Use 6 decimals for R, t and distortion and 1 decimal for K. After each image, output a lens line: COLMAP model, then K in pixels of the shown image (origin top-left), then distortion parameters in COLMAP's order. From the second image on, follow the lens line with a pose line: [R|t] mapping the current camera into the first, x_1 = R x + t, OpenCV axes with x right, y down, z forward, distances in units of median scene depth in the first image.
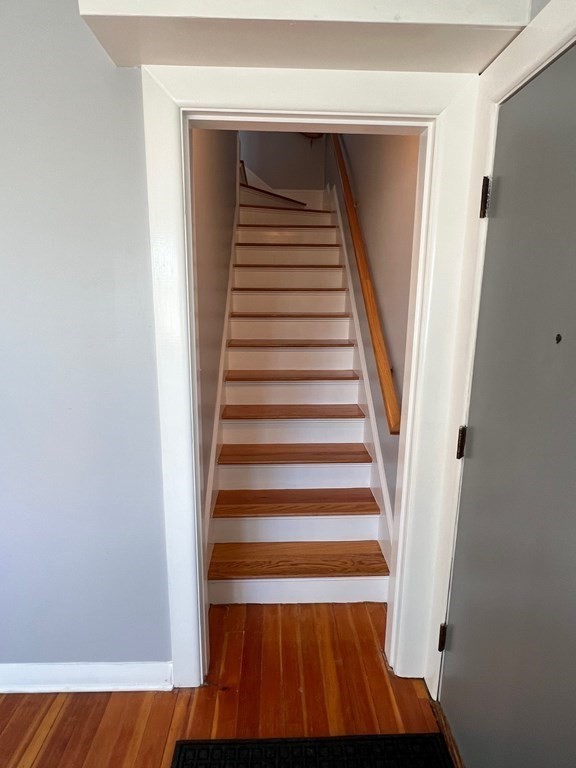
lens RADIAL K [[436.0, 0, 288.0], [0, 436.0, 384.0], [0, 0, 1]] dist [-0.000135, -0.001492]
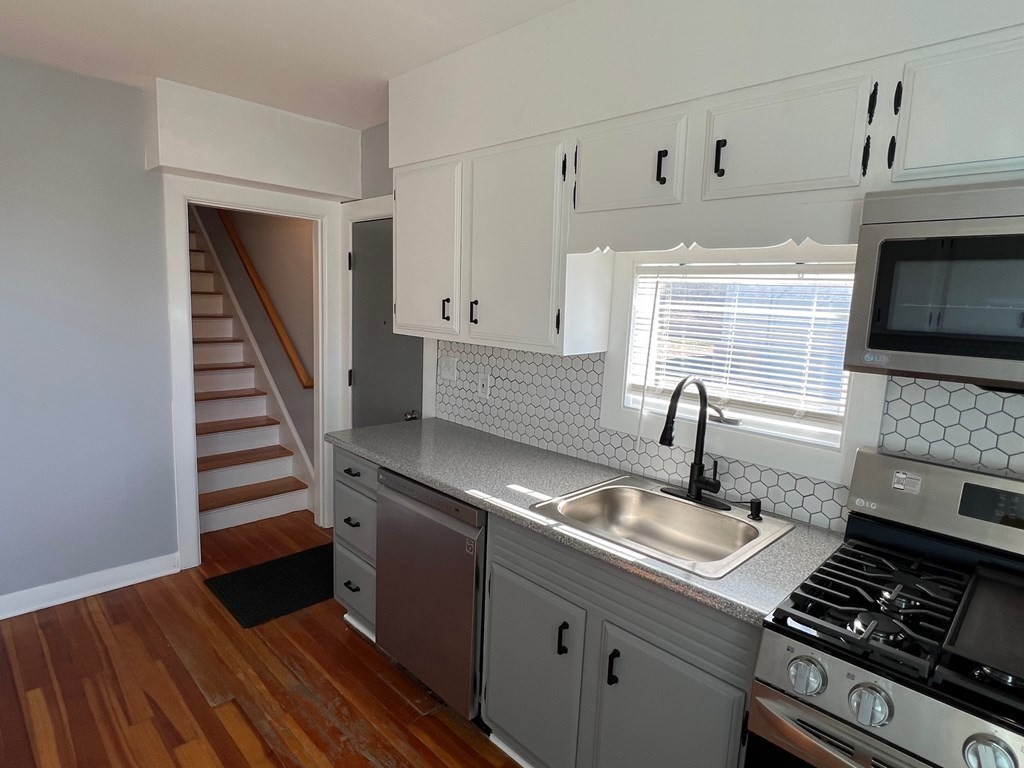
lens RADIAL K [[581.3, 0, 512.0], [0, 581.3, 384.0], [0, 0, 1]] dist [-0.000135, -0.001492]
pose [[0.734591, -0.076055, 0.674235, -0.735048], [0.106771, 0.994275, -0.004173, 0.213532], [-0.670057, 0.075054, 0.738506, -1.257776]]
